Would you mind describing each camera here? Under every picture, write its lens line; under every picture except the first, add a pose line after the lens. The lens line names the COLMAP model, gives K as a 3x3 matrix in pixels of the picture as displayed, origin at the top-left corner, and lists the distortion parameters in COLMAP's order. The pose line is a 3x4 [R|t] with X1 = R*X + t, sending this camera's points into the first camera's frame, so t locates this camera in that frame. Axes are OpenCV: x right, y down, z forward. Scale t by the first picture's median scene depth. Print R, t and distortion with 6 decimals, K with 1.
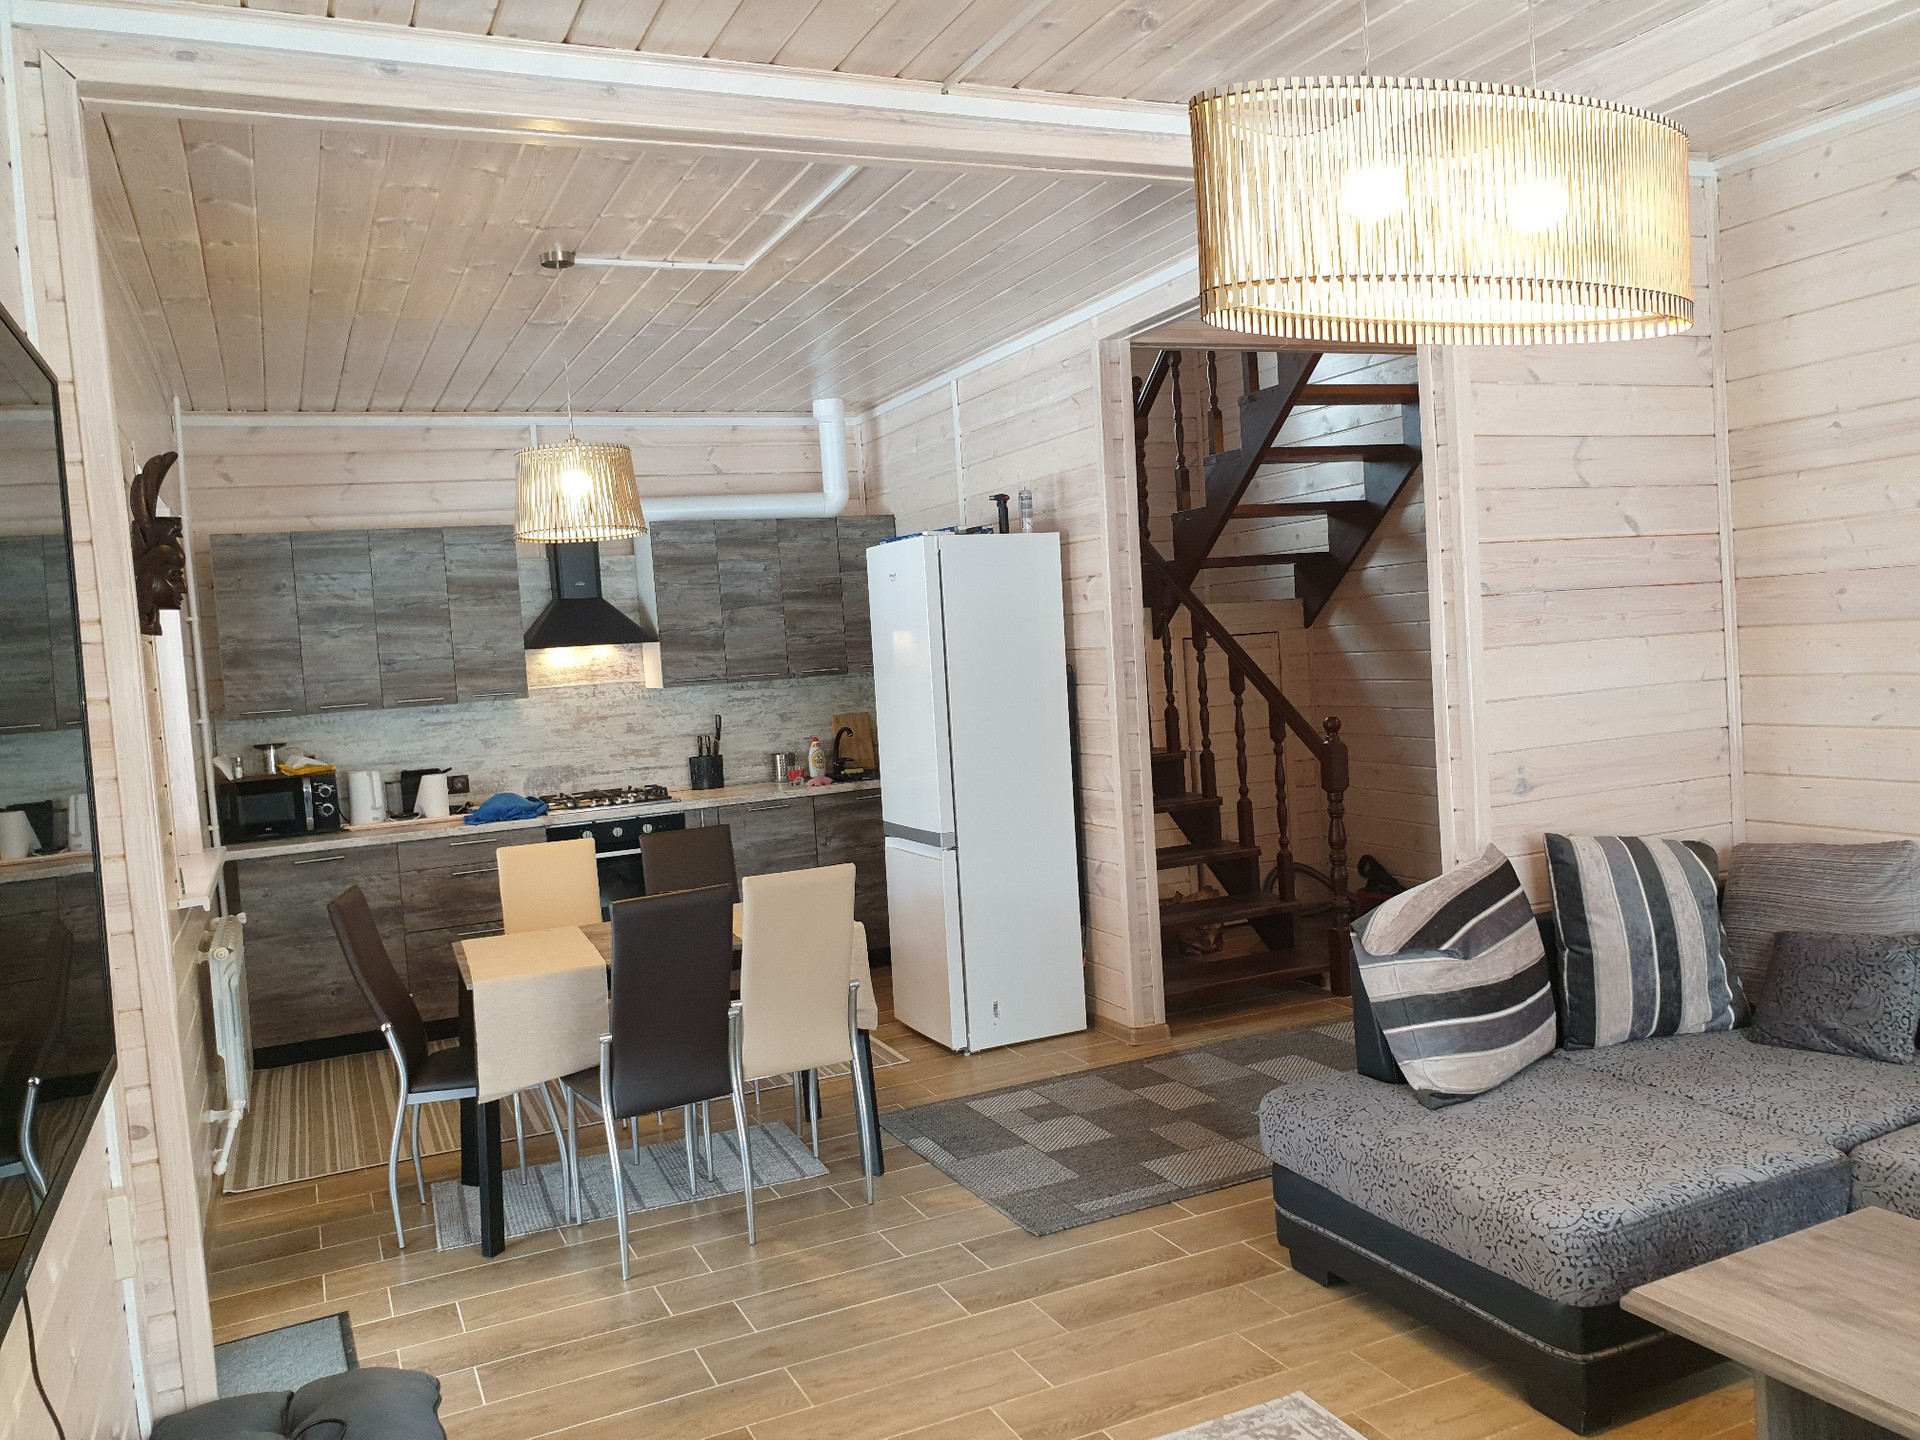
lens RADIAL K [[1498.8, 0, 967.2], [0, 1498.8, 728.0], [0, 0, 1]] dist [0.047275, -0.034411]
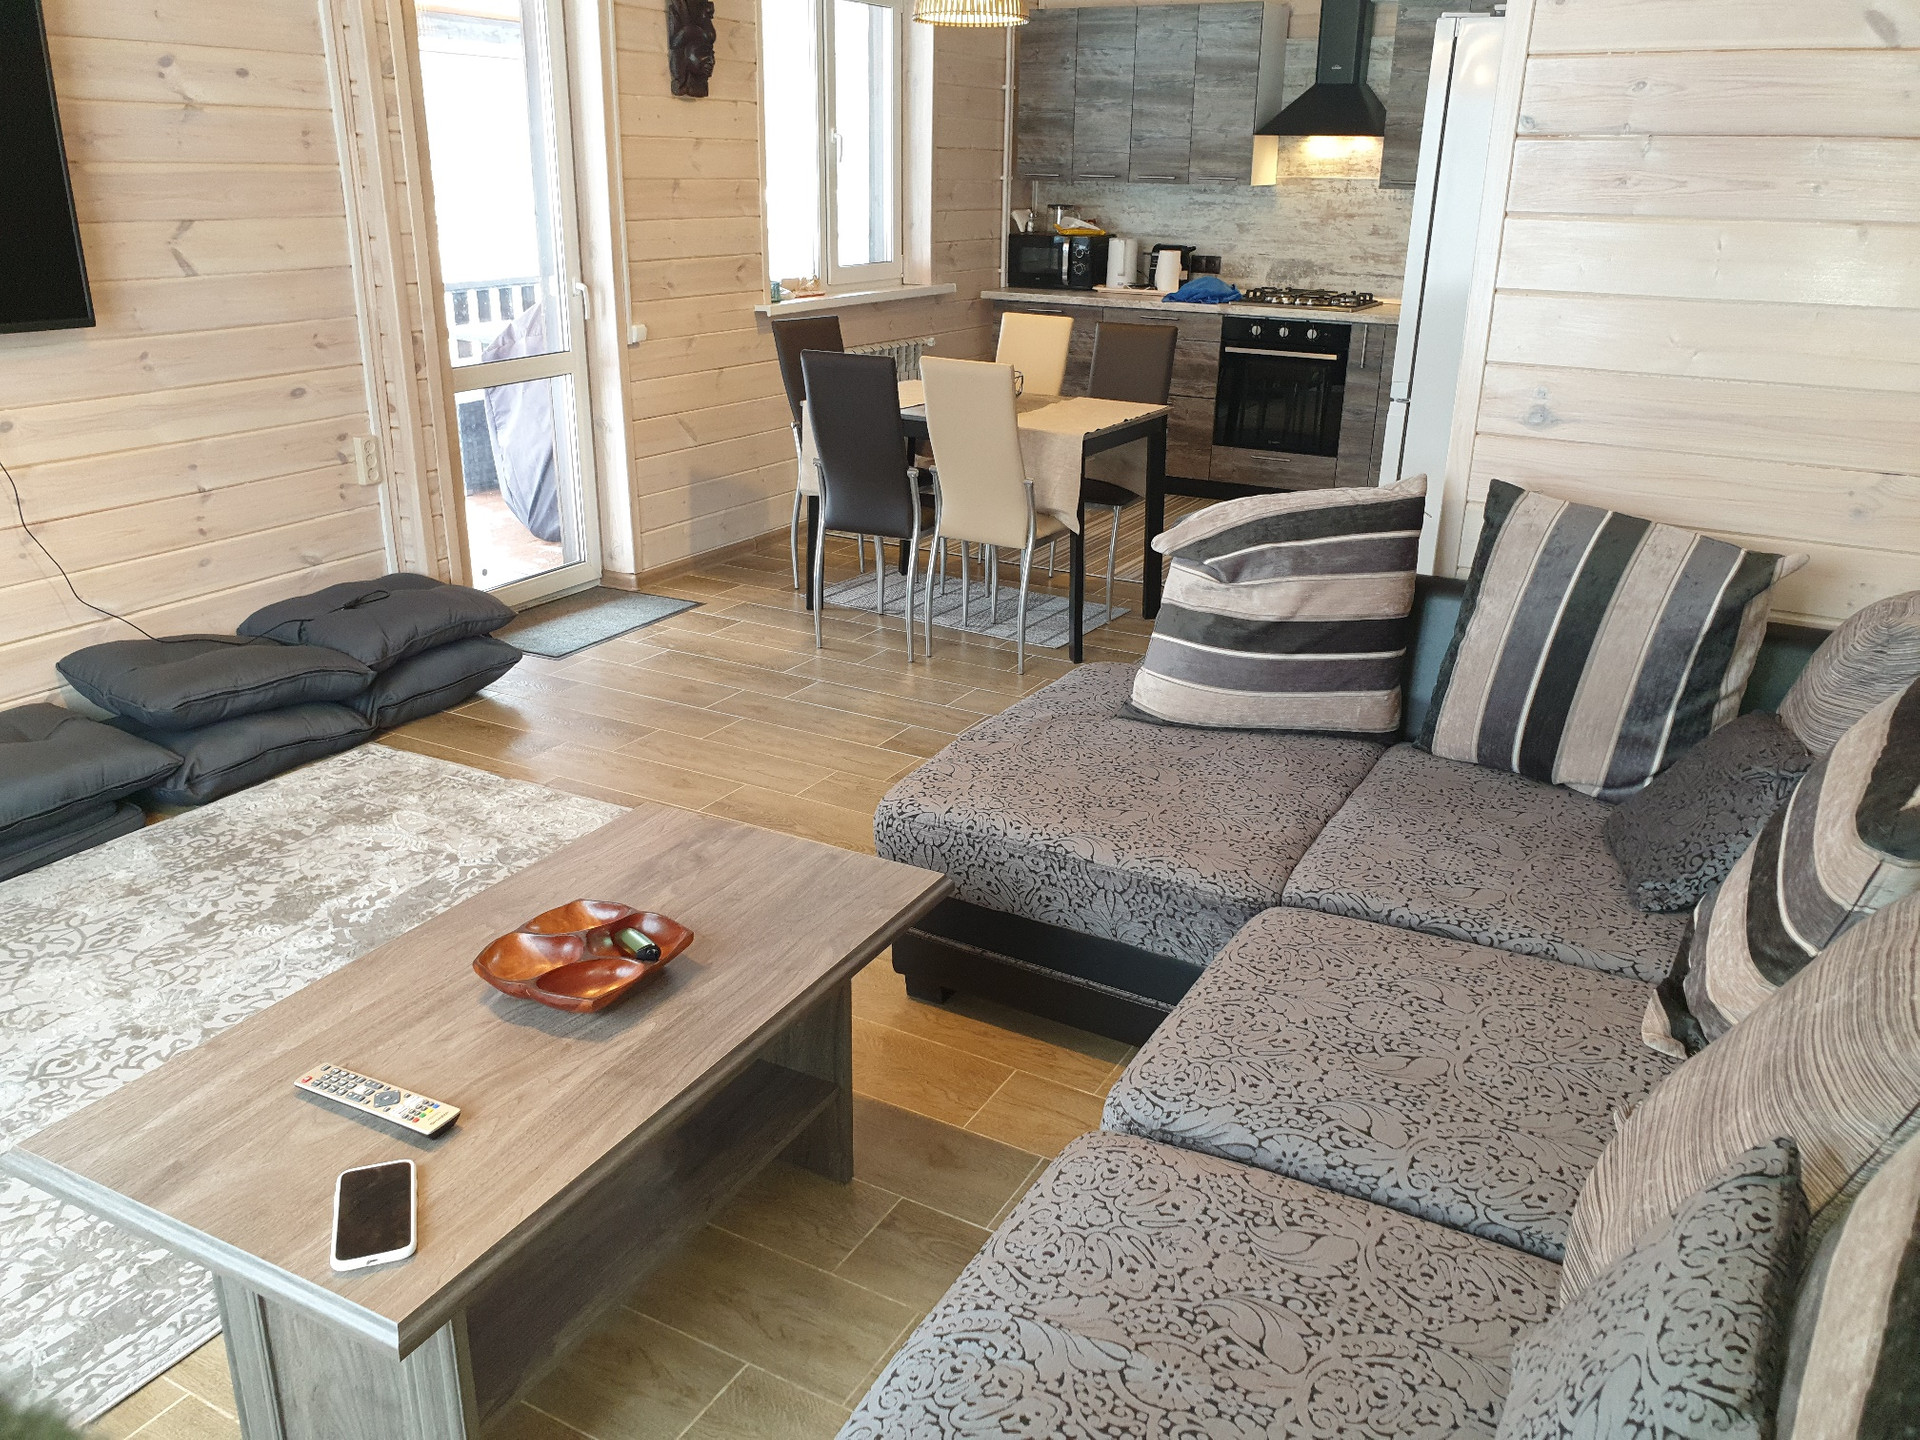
lens RADIAL K [[1498.8, 0, 975.0], [0, 1498.8, 701.1], [0, 0, 1]] dist [0.047275, -0.034411]
pose [[0.594210, 0.345689, -0.726233, 0.489490], [-0.106831, 0.928847, 0.354725, -0.040014], [0.797184, -0.133197, 0.588860, 0.202734]]
